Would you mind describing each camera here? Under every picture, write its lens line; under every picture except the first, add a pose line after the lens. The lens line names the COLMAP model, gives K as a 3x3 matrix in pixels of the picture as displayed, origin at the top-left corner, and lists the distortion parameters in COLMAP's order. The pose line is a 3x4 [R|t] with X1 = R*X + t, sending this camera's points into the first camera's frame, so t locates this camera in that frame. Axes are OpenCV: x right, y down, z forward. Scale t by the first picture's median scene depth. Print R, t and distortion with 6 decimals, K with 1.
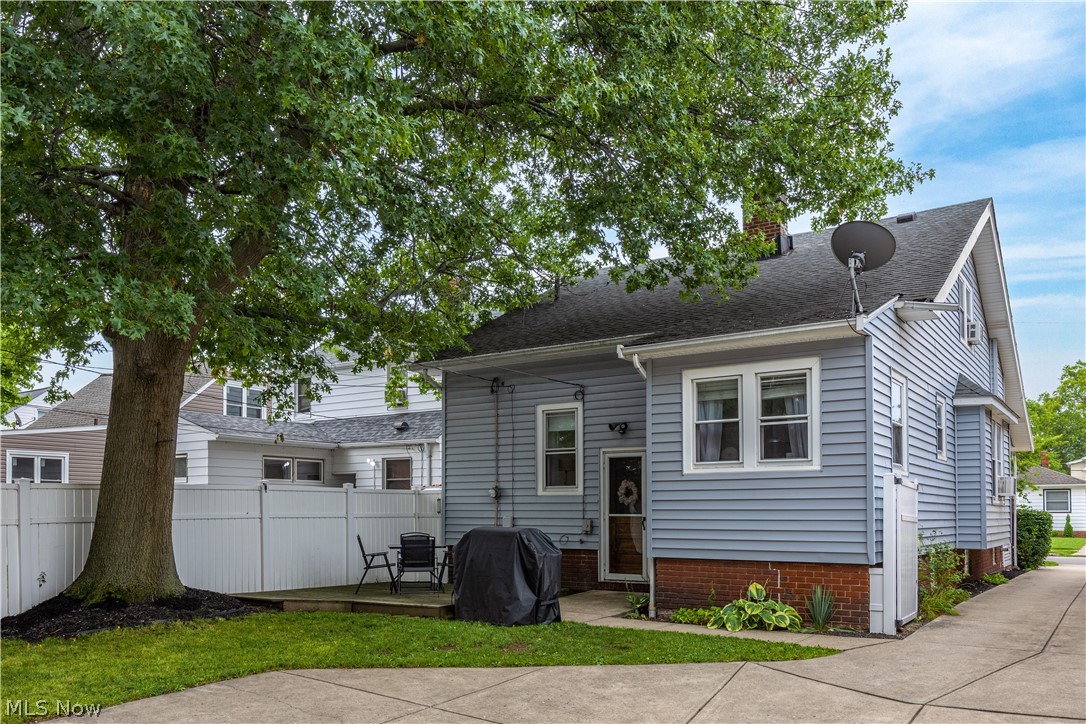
lens RADIAL K [[881.7, 0, 542.5], [0, 881.7, 363.7], [0, 0, 1]] dist [-0.011622, 0.005051]
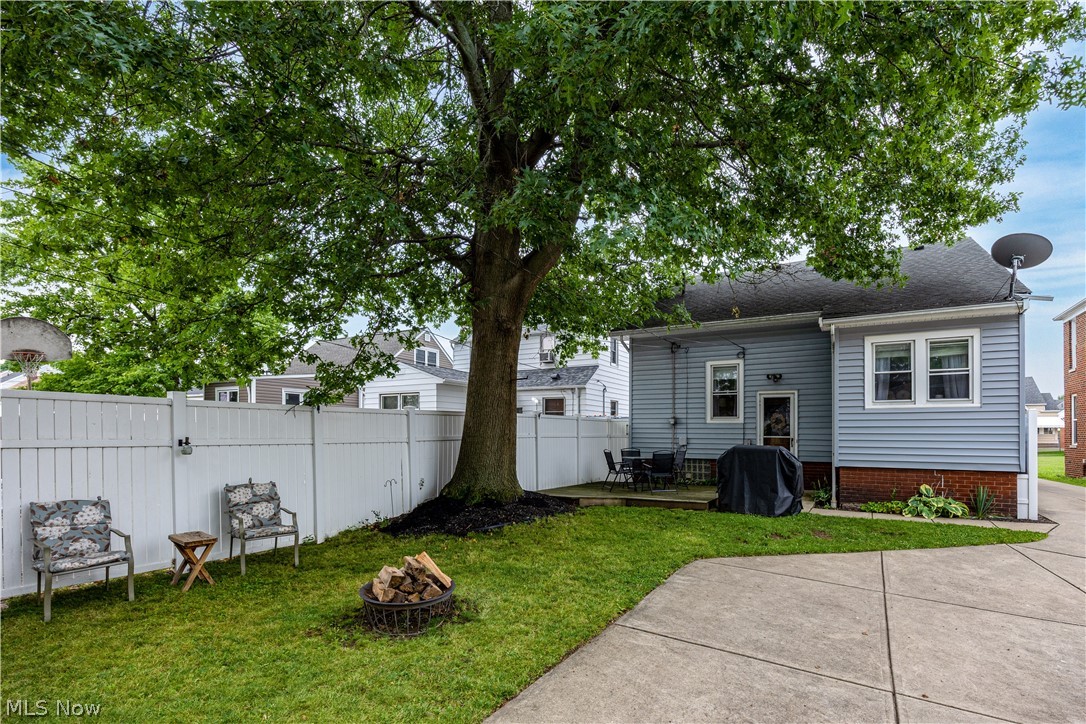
lens RADIAL K [[512.0, 0, 544.8], [0, 512.0, 362.9], [0, 0, 1]] dist [-0.020095, -0.000162]
pose [[0.995681, 0.020548, 0.090540, -0.445268], [-0.023260, 0.999309, 0.029003, 0.039596], [-0.089882, -0.030984, 0.995470, 0.231284]]
